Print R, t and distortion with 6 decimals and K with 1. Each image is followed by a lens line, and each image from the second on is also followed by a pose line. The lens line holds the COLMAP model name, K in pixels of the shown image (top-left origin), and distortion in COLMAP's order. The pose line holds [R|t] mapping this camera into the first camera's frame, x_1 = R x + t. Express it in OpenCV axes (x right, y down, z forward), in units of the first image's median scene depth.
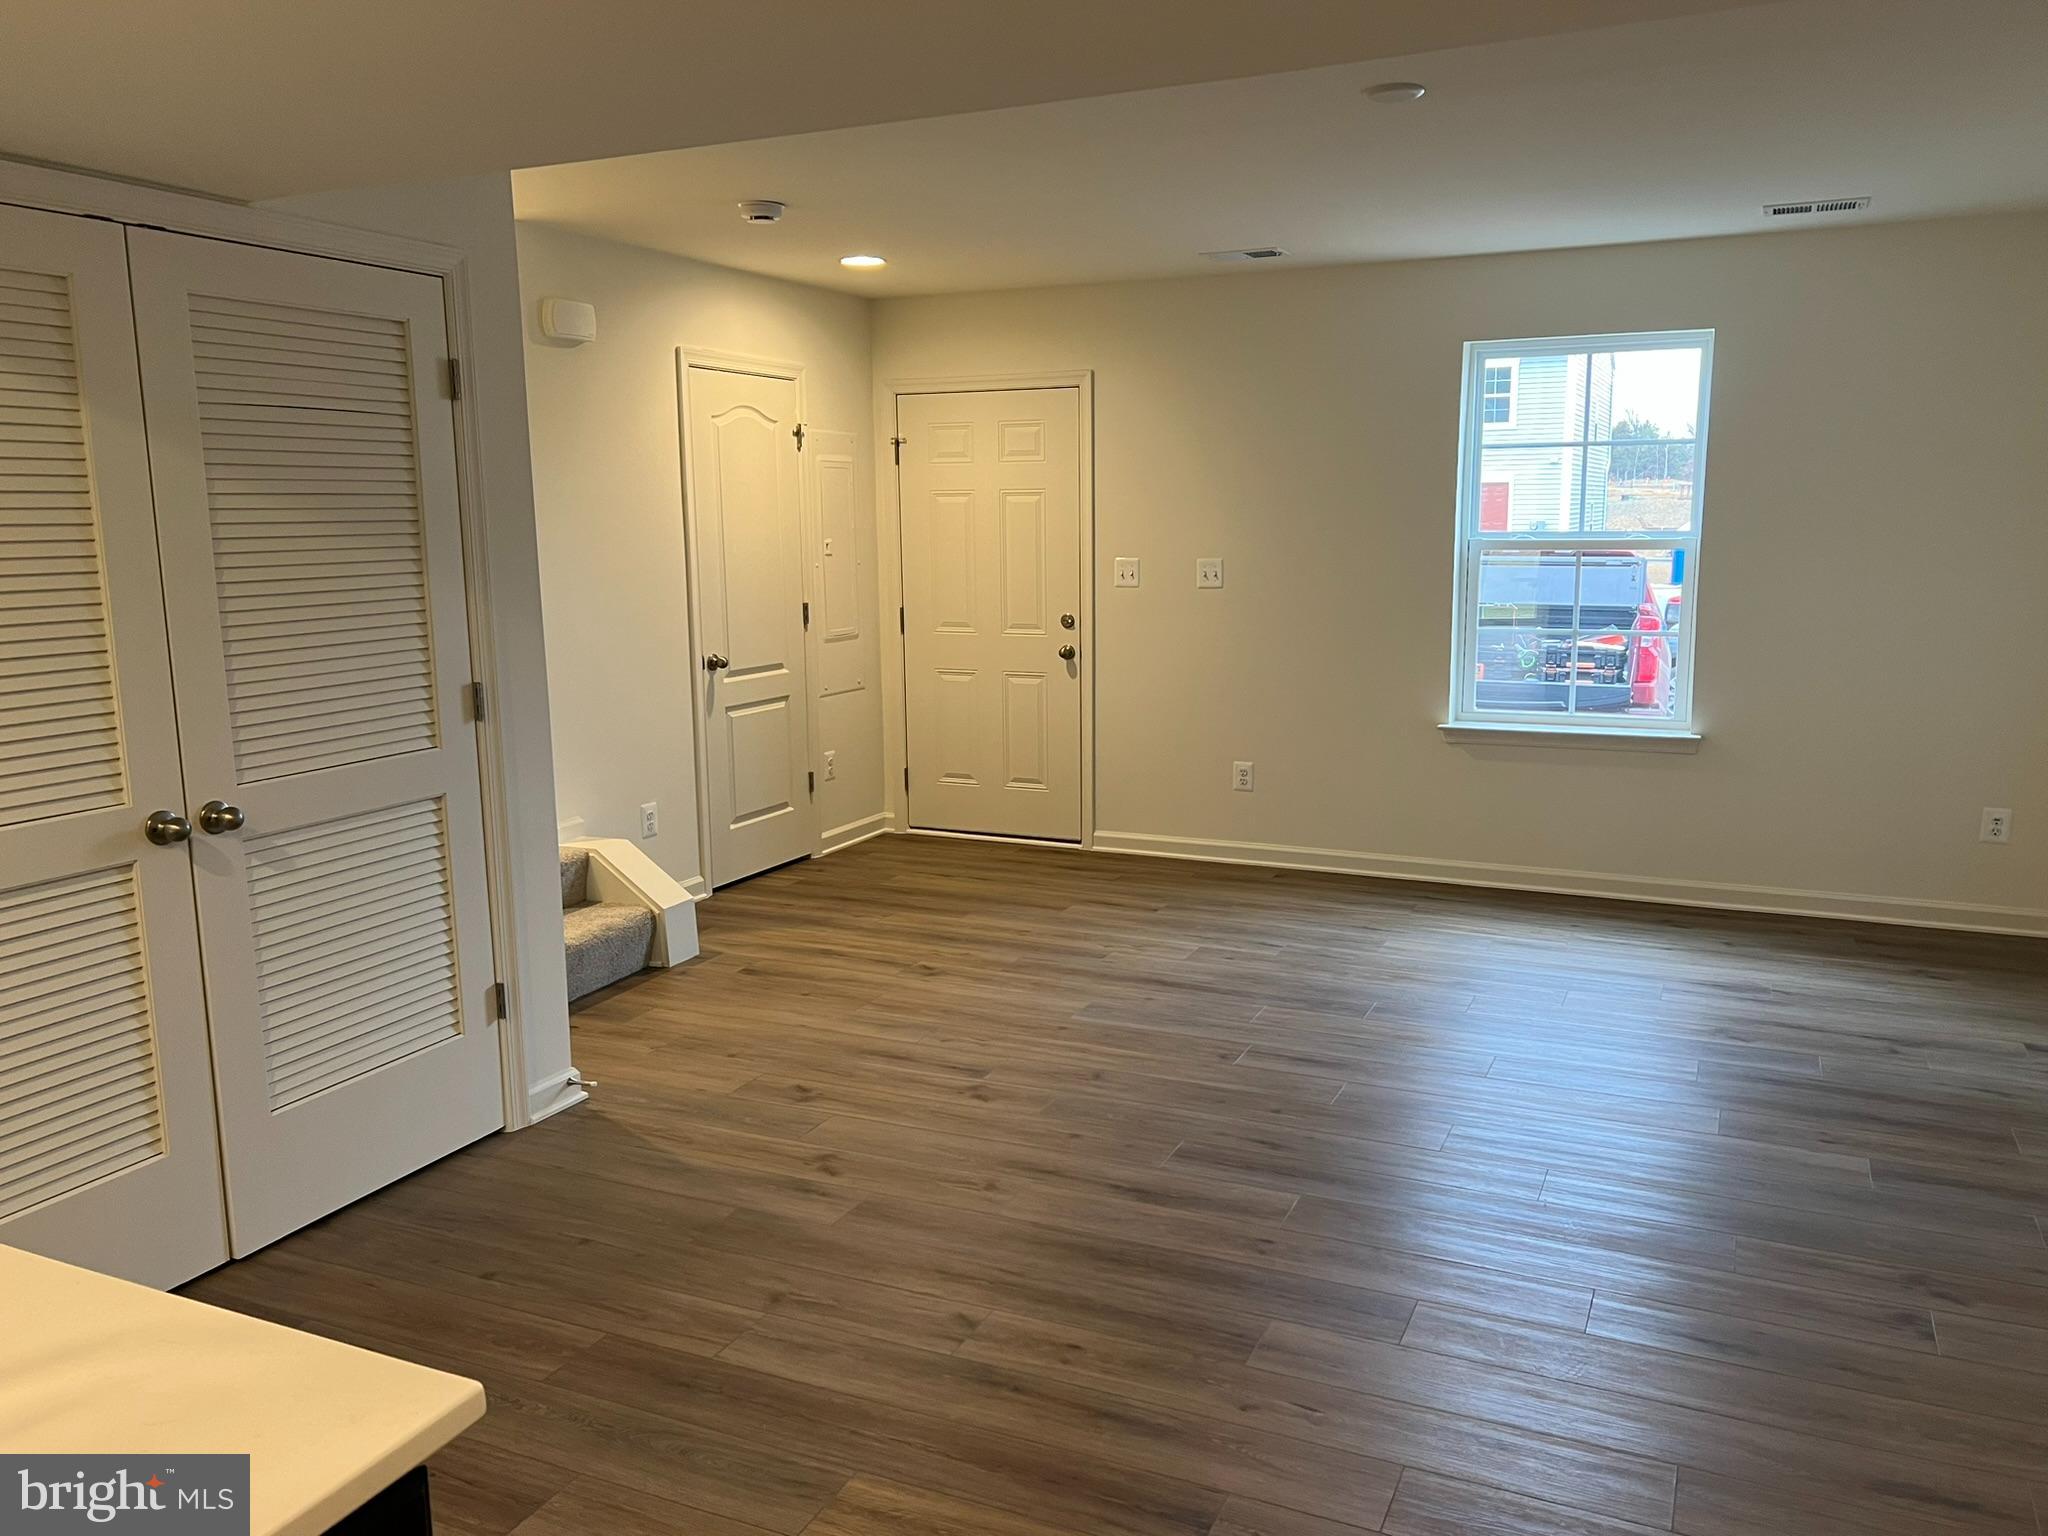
lens RADIAL K [[1559.5, 0, 1037.7], [0, 1559.5, 774.9], [0, 0, 1]] dist [0.056417, -0.065042]
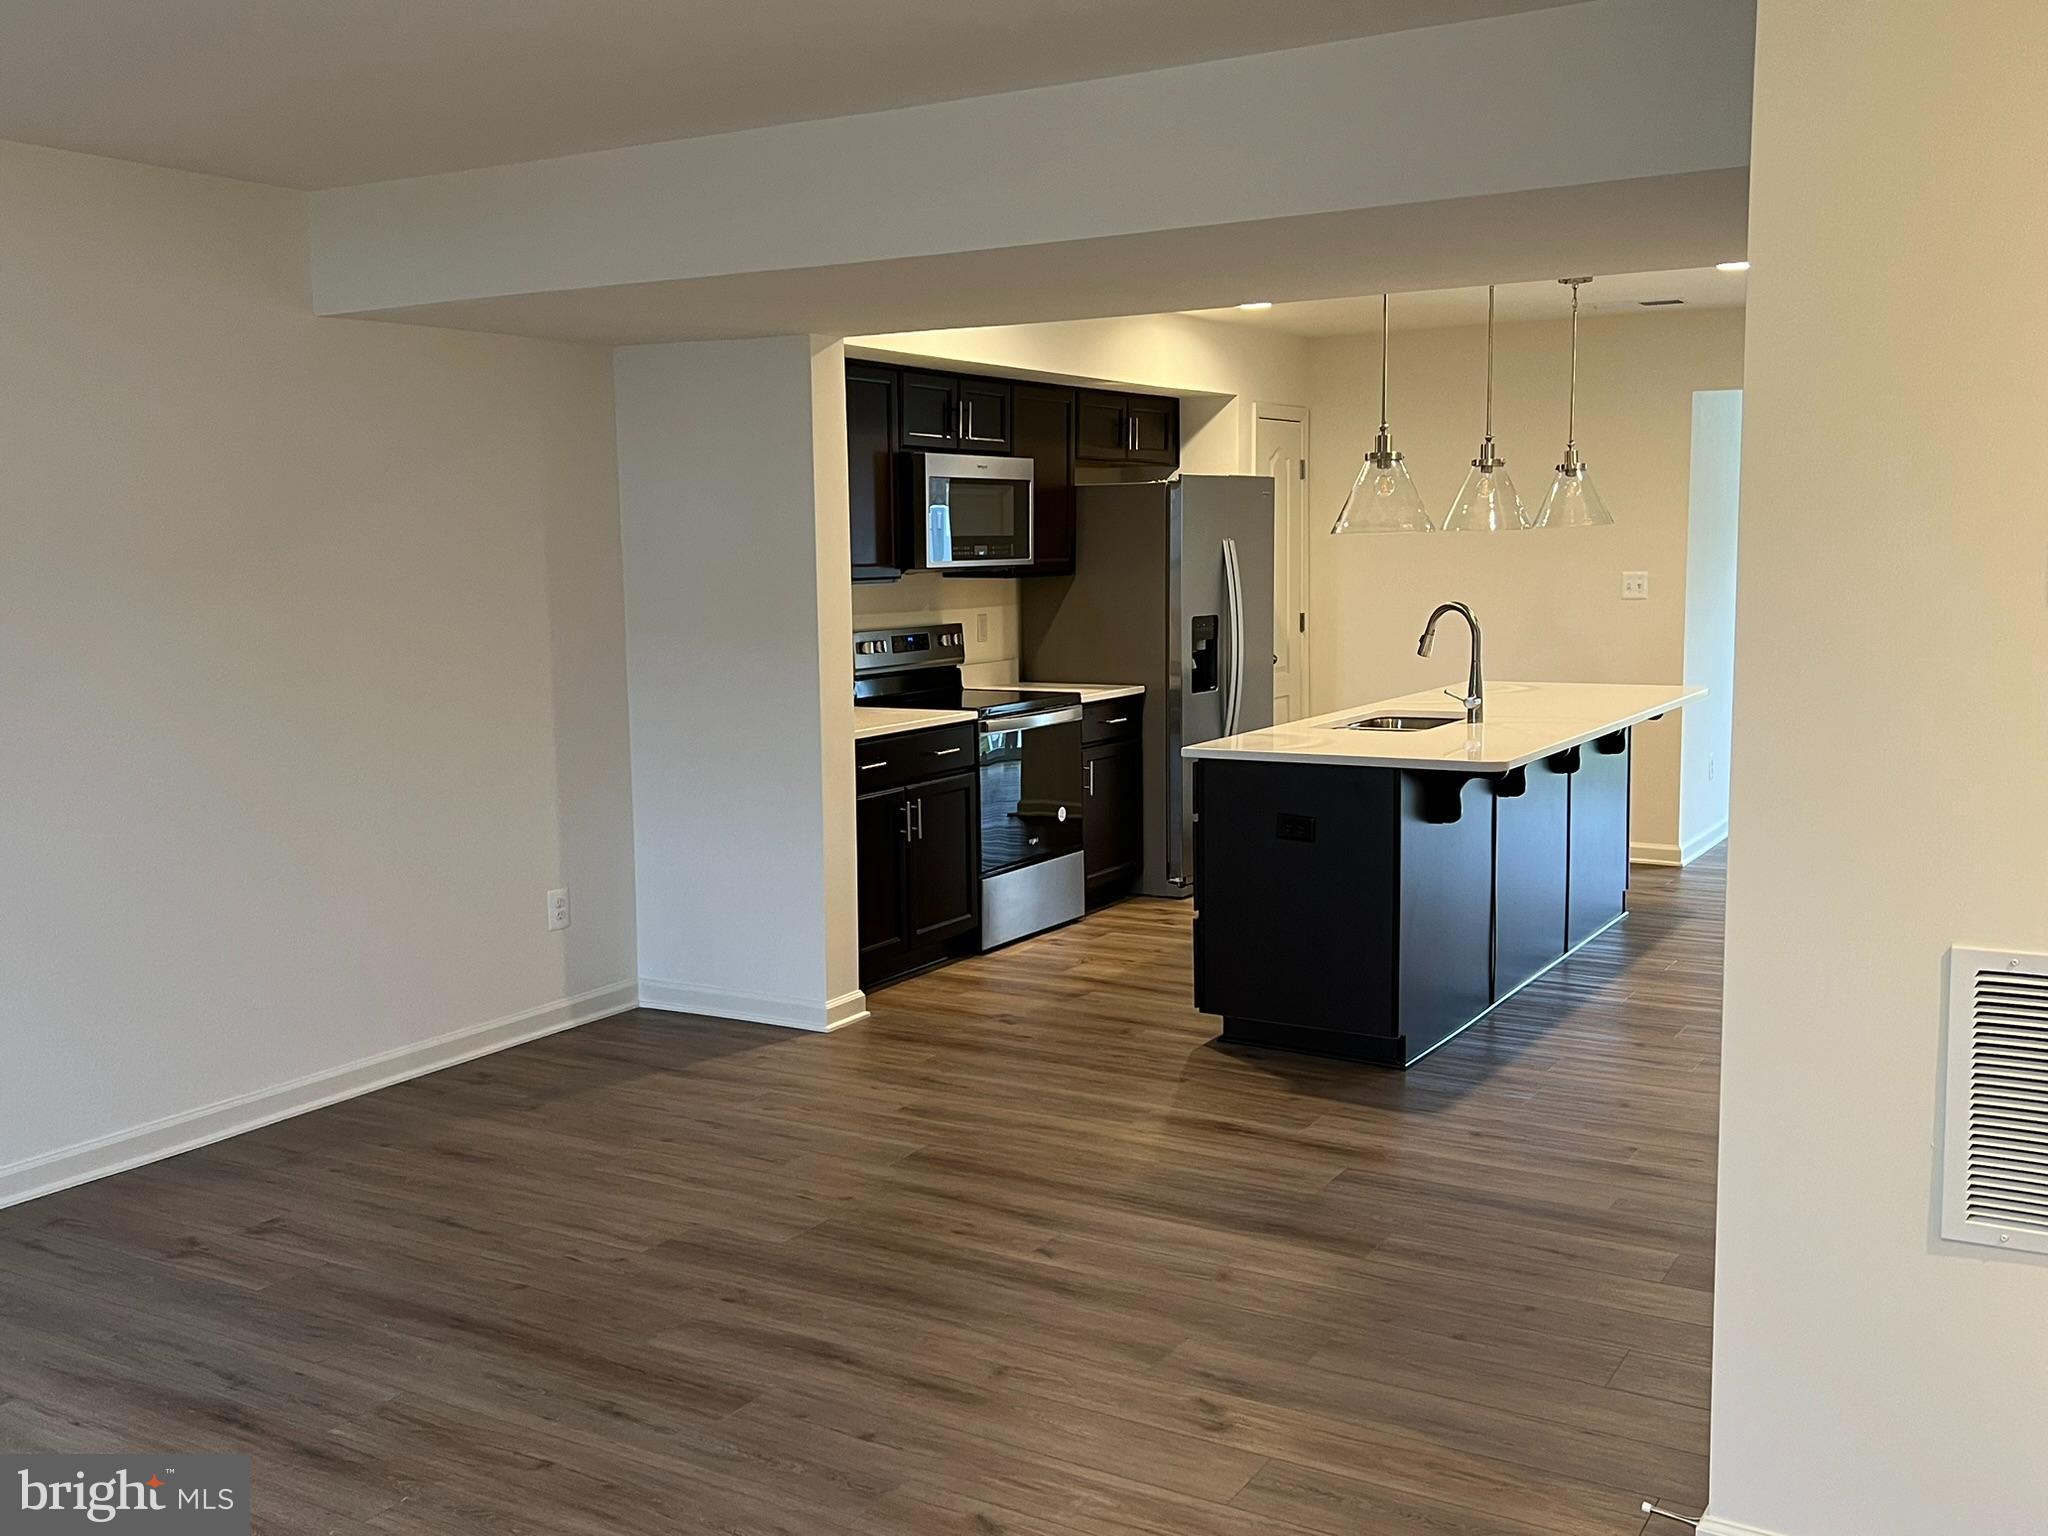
lens RADIAL K [[1911.2, 0, 1024.0], [0, 1911.2, 768.0], [0, 0, 1]] dist [0.191953, -0.460579]
pose [[-0.994355, 0.009767, 0.105650, -0.168216], [0.039476, 0.958322, 0.282949, -0.356035], [-0.098484, 0.285523, -0.953298, 2.083004]]
